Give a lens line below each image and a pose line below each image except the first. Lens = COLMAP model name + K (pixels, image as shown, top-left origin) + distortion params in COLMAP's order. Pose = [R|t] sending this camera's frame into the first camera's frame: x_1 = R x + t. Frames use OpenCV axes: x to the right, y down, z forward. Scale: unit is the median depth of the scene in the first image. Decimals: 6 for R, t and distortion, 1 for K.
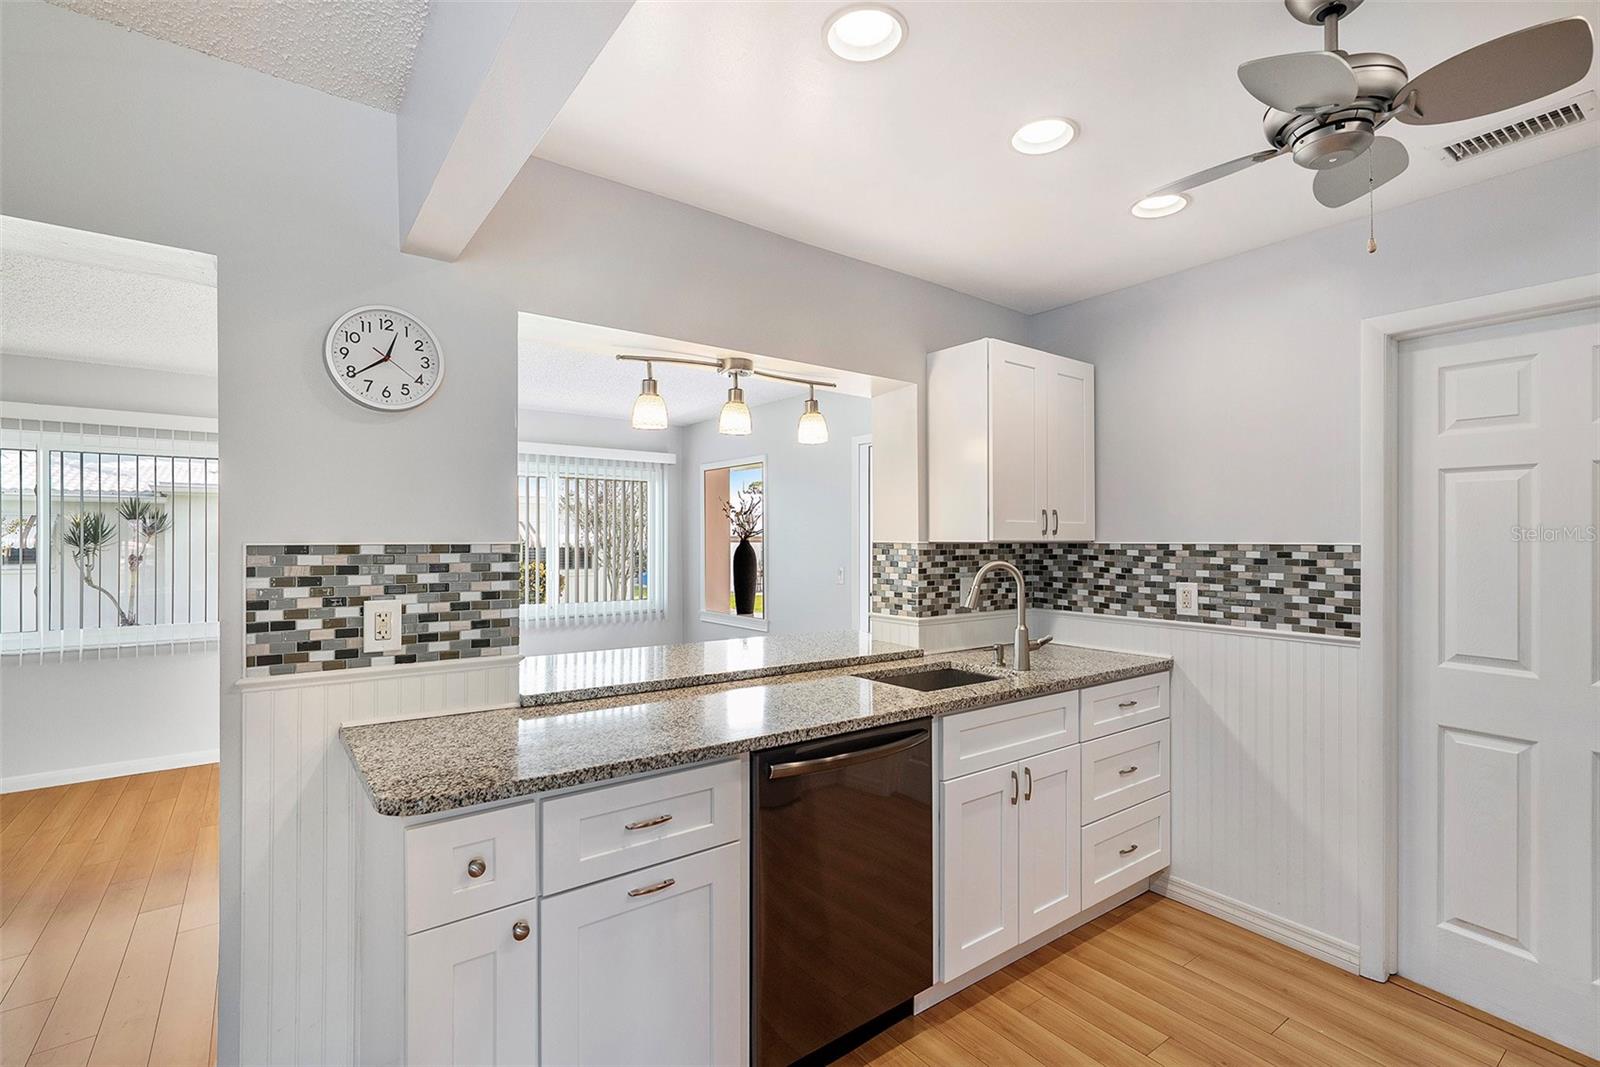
lens RADIAL K [[732.6, 0, 806.2], [0, 732.6, 532.2], [0, 0, 1]] dist [-0.003672, 0.001084]
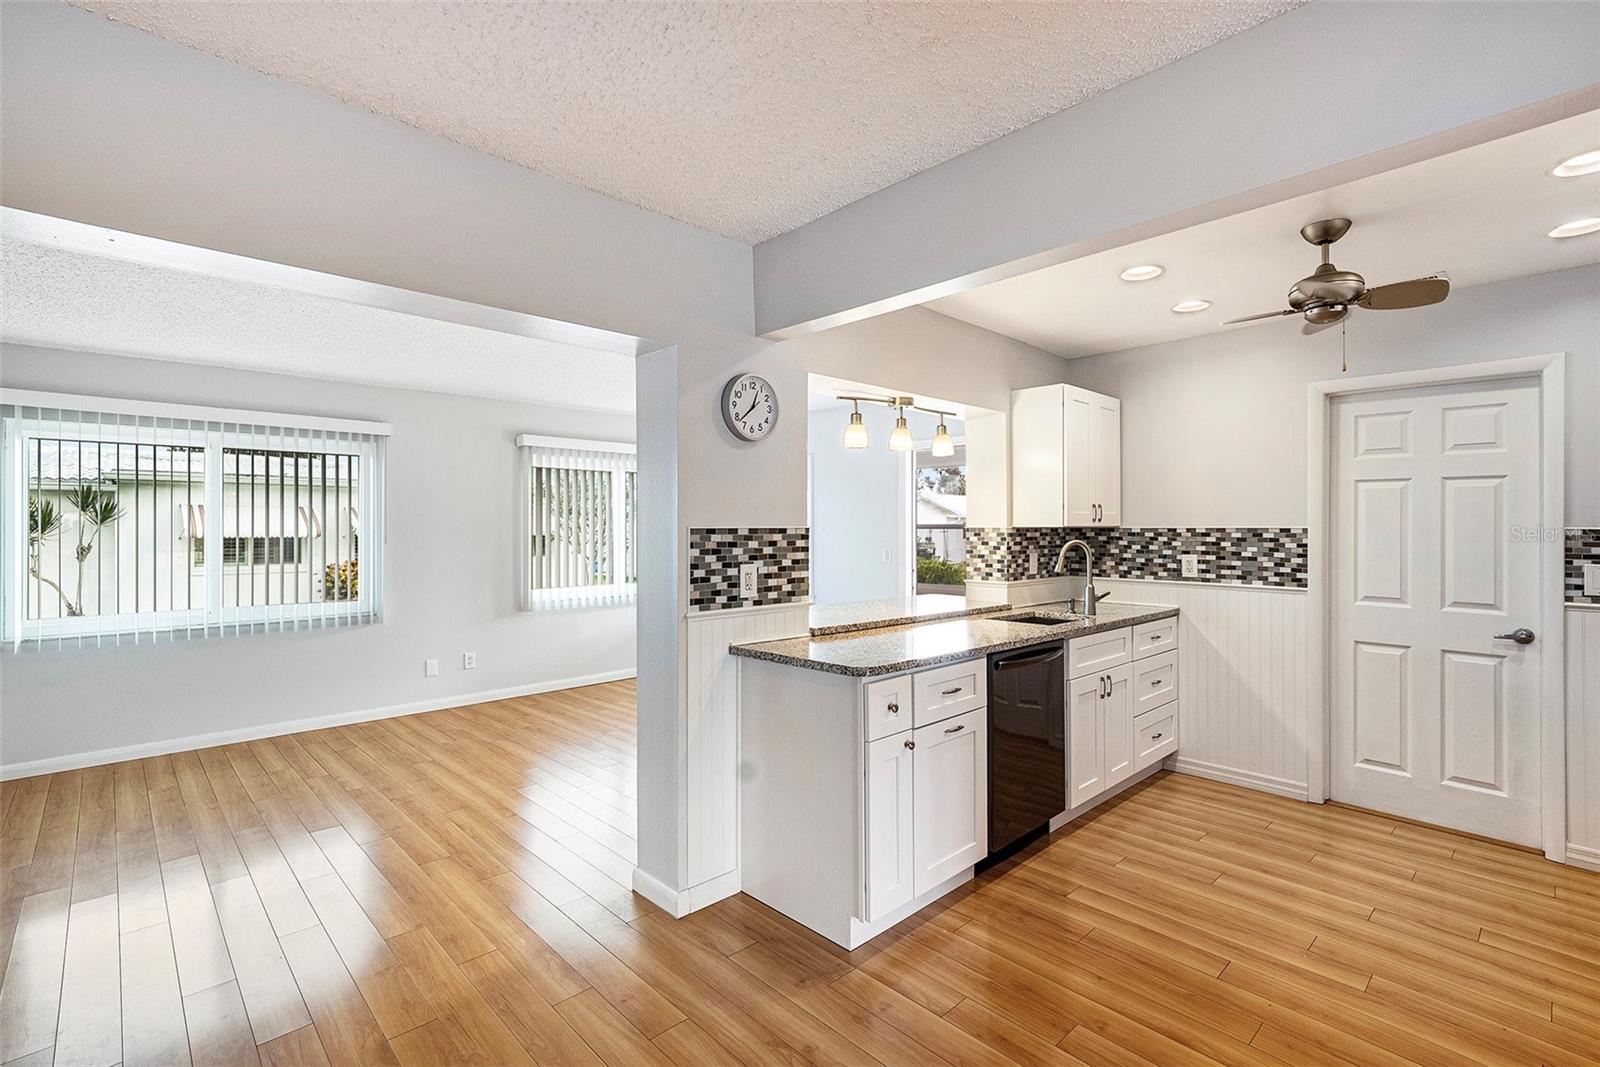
lens RADIAL K [[732.6, 0, 806.7], [0, 732.6, 525.7], [0, 0, 1]] dist [-0.003672, 0.001084]
pose [[0.992679, -0.001309, 0.120779, -0.459611], [0.000395, 0.999971, 0.007592, 0.000191], [-0.120786, -0.007488, 0.992650, -0.391793]]
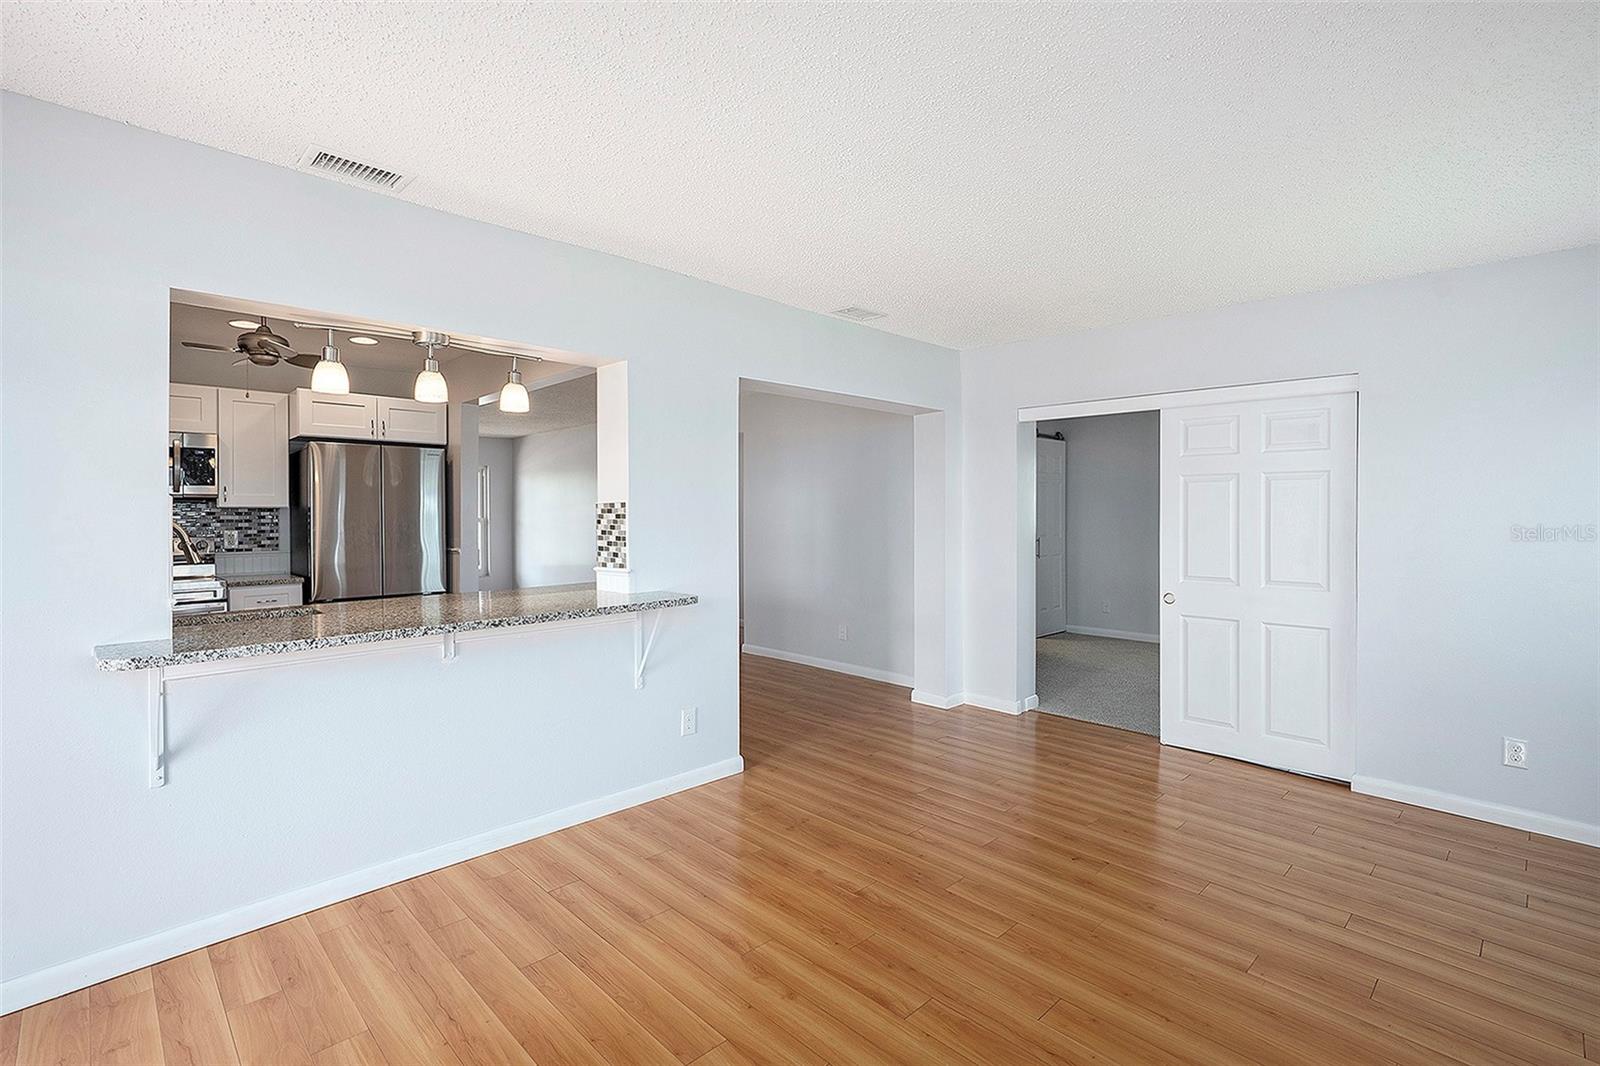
lens RADIAL K [[732.6, 0, 796.2], [0, 732.6, 527.8], [0, 0, 1]] dist [-0.003672, 0.001084]
pose [[-0.991739, 0.002211, -0.128253, -0.507913], [0.001164, 0.999965, 0.008239, 0.047647], [0.128266, 0.008022, -0.991707, 2.213147]]
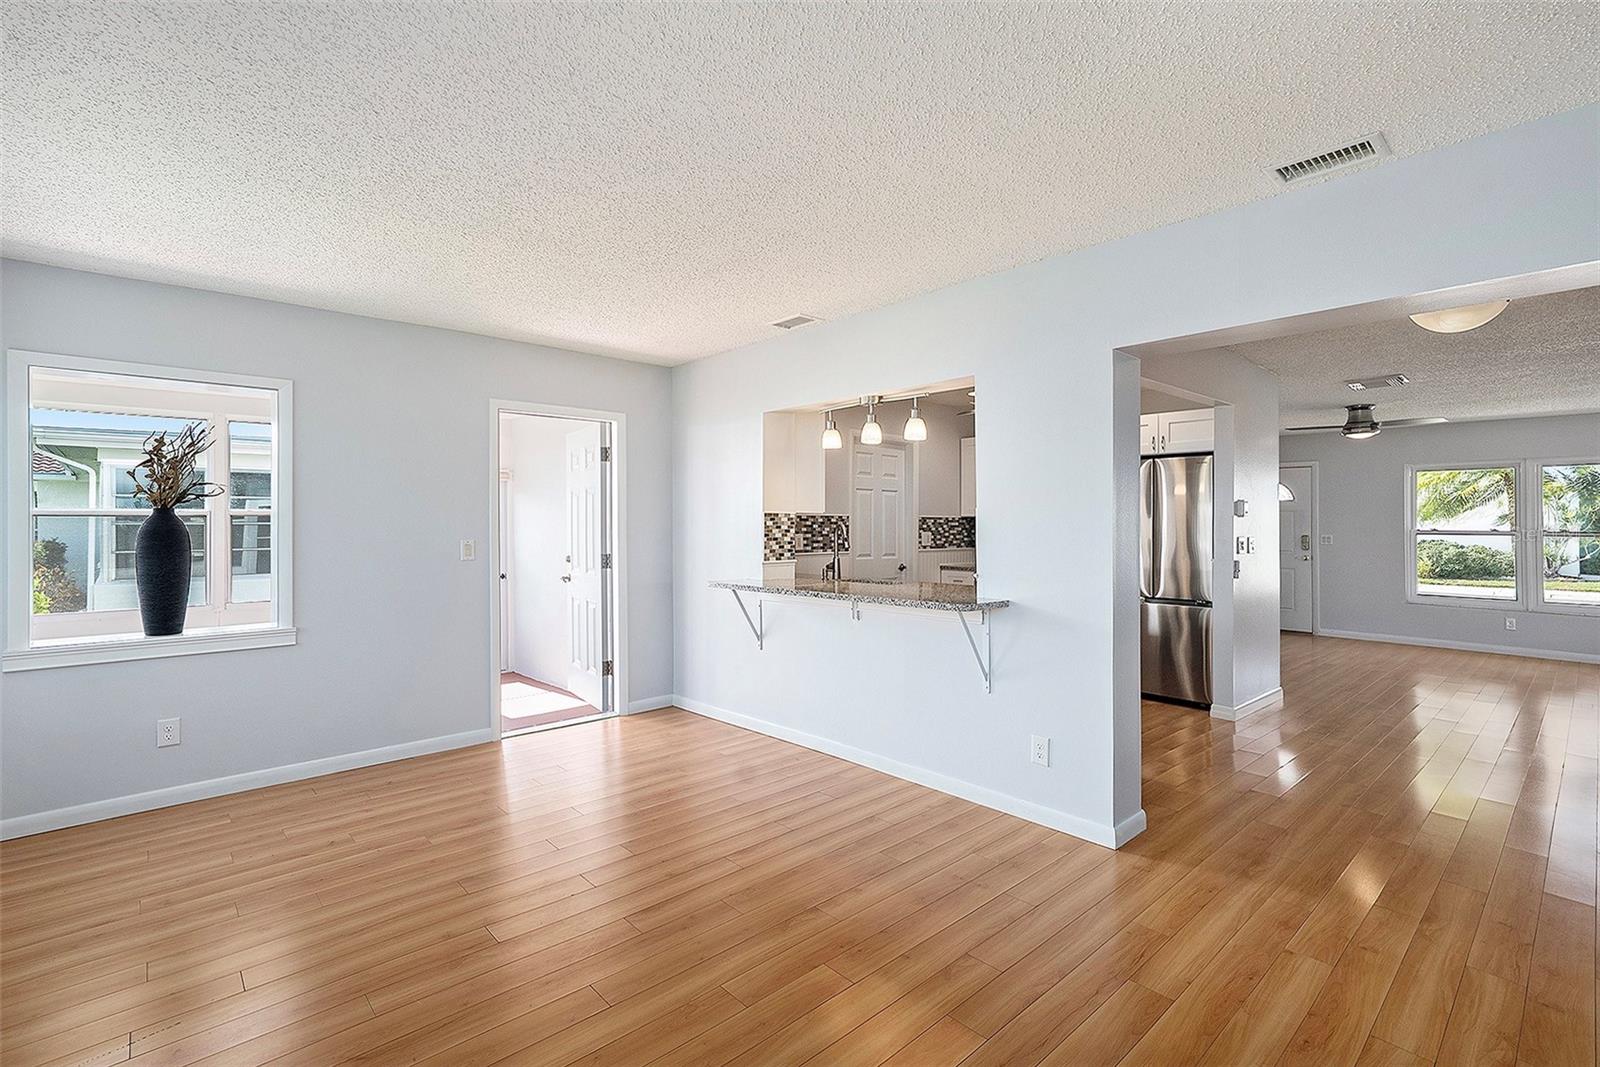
lens RADIAL K [[732.6, 0, 807.0], [0, 732.6, 535.2], [0, 0, 1]] dist [-0.003672, 0.001084]
pose [[-0.102863, -0.020599, 0.994482, -1.703518], [-0.014628, 0.999709, 0.019194, 0.036999], [-0.994588, -0.012573, -0.103134, 1.336515]]
